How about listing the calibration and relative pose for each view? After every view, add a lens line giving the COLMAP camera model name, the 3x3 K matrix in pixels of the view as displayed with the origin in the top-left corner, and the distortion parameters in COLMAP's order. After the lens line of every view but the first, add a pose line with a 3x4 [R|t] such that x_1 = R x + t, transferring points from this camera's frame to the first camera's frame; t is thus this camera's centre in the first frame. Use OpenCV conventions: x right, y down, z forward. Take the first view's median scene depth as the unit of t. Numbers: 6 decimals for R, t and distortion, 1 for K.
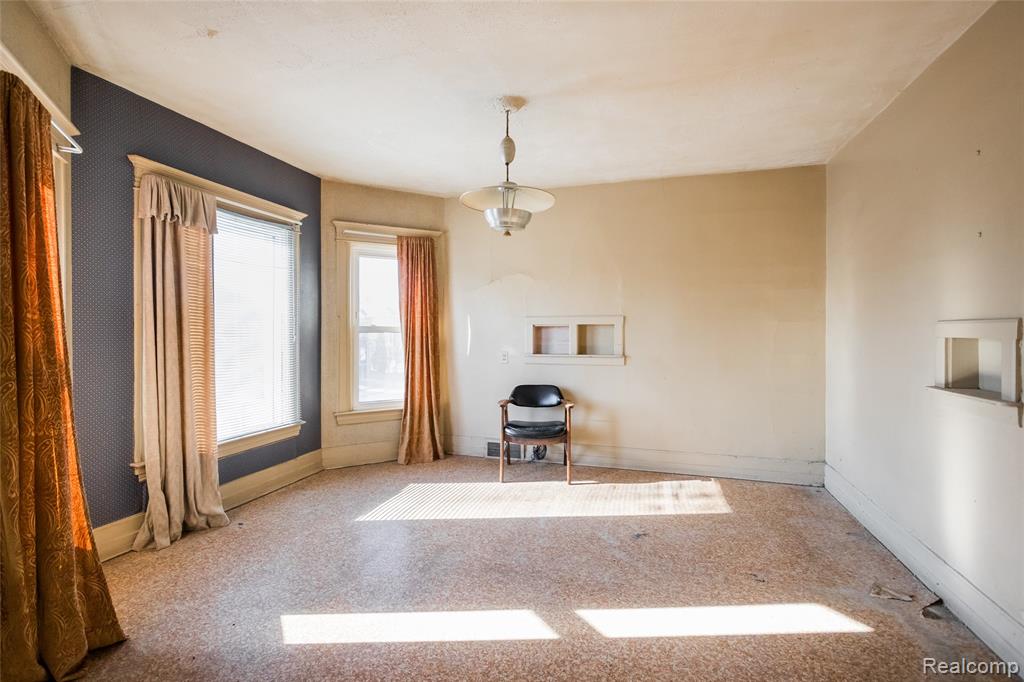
lens RADIAL K [[504.6, 0, 509.0], [0, 504.6, 323.1], [0, 0, 1]] dist [0.002550, 0.000432]
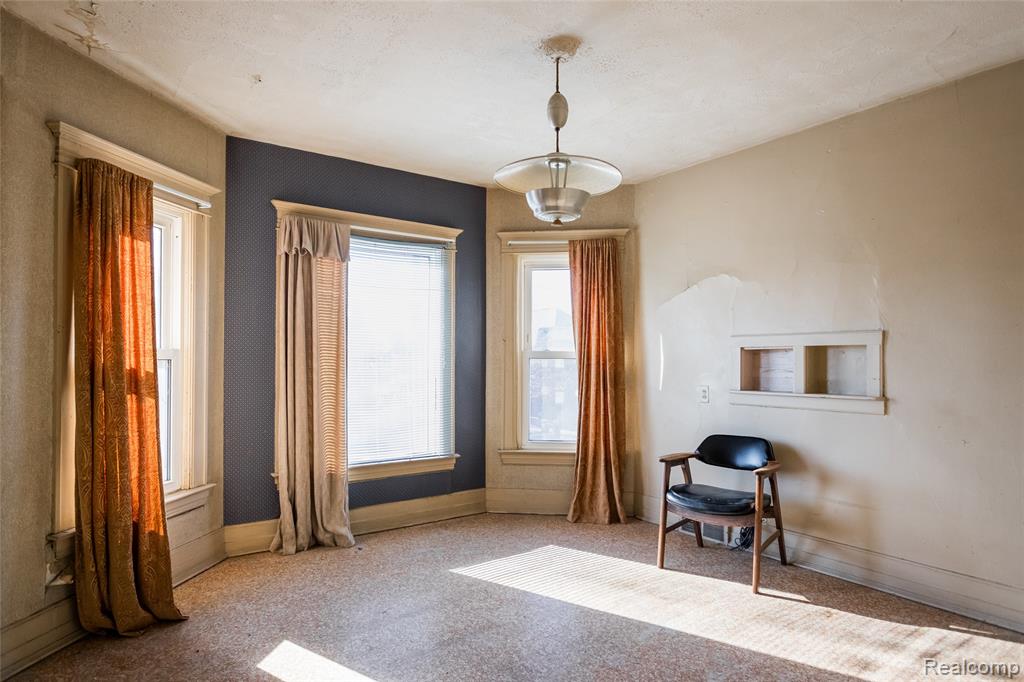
lens RADIAL K [[612.6, 0, 512.0], [0, 612.6, 341.0], [0, 0, 1]] dist [-0.003241, -0.000531]
pose [[0.781651, -0.017885, -0.623459, 0.341654], [0.007381, 0.999784, -0.019426, 0.009199], [0.623672, 0.010583, 0.781614, 0.173727]]
